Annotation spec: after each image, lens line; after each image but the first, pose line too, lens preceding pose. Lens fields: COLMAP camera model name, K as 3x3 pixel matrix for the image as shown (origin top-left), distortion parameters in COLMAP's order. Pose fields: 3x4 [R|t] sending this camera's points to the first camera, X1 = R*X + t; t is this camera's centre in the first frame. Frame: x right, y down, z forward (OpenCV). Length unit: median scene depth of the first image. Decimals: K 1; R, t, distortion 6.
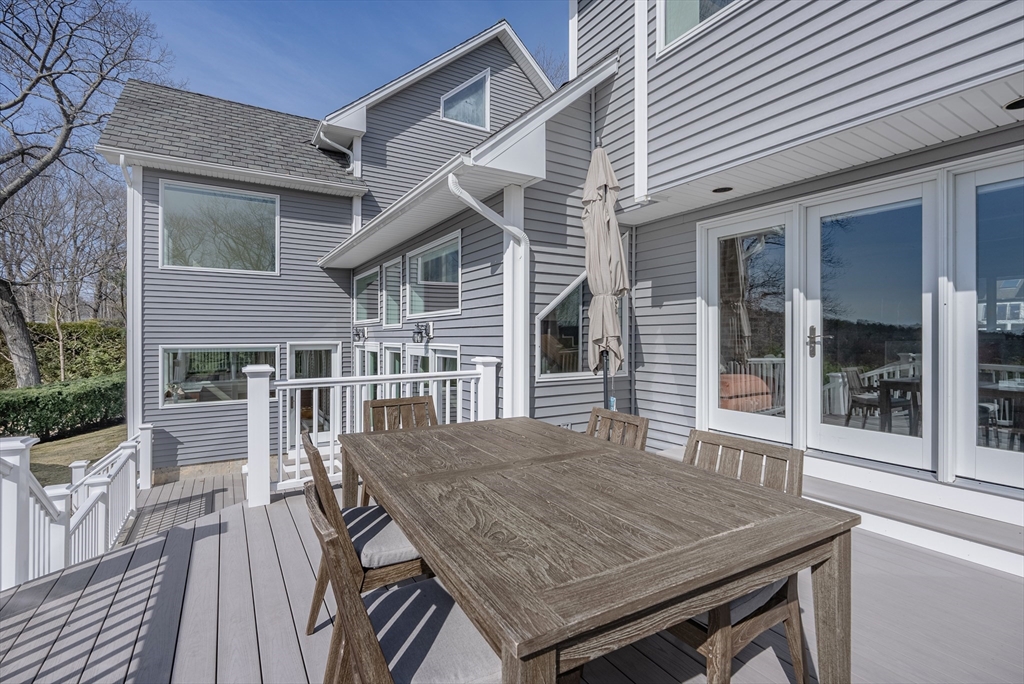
lens RADIAL K [[467.6, 0, 514.8], [0, 467.6, 334.1], [0, 0, 1]] dist [-0.007819, -0.000183]
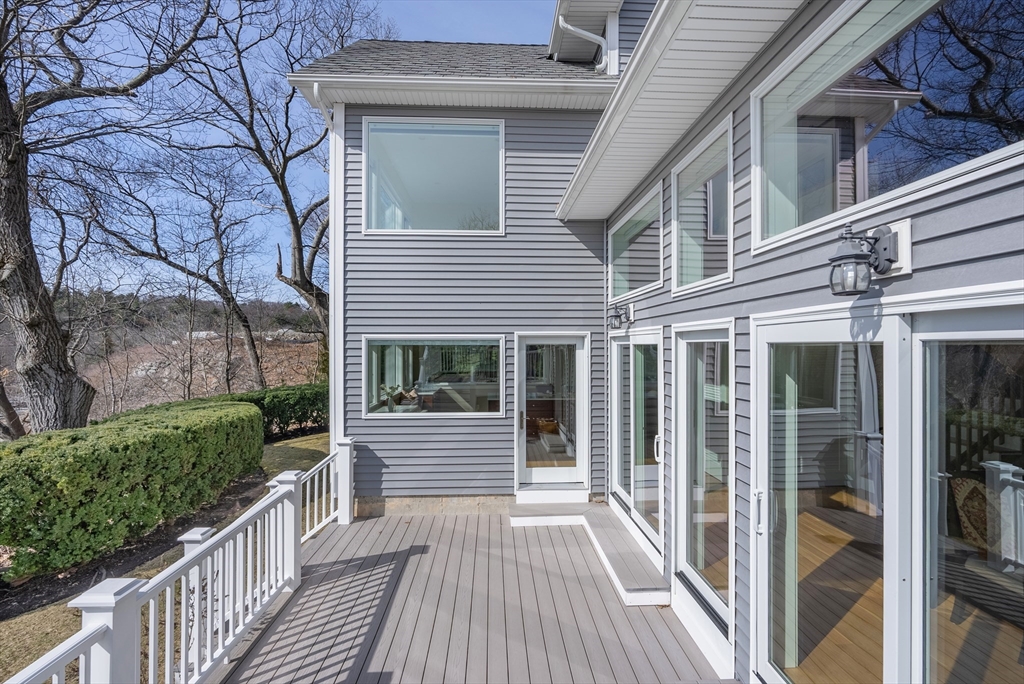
lens RADIAL K [[467.6, 0, 513.9], [0, 467.6, 341.7], [0, 0, 1]] dist [-0.007819, -0.000183]
pose [[0.877576, -0.001067, -0.479437, -0.176233], [0.001151, 0.999999, -0.000120, 0.034490], [0.479436, -0.000447, 0.877576, 0.438035]]
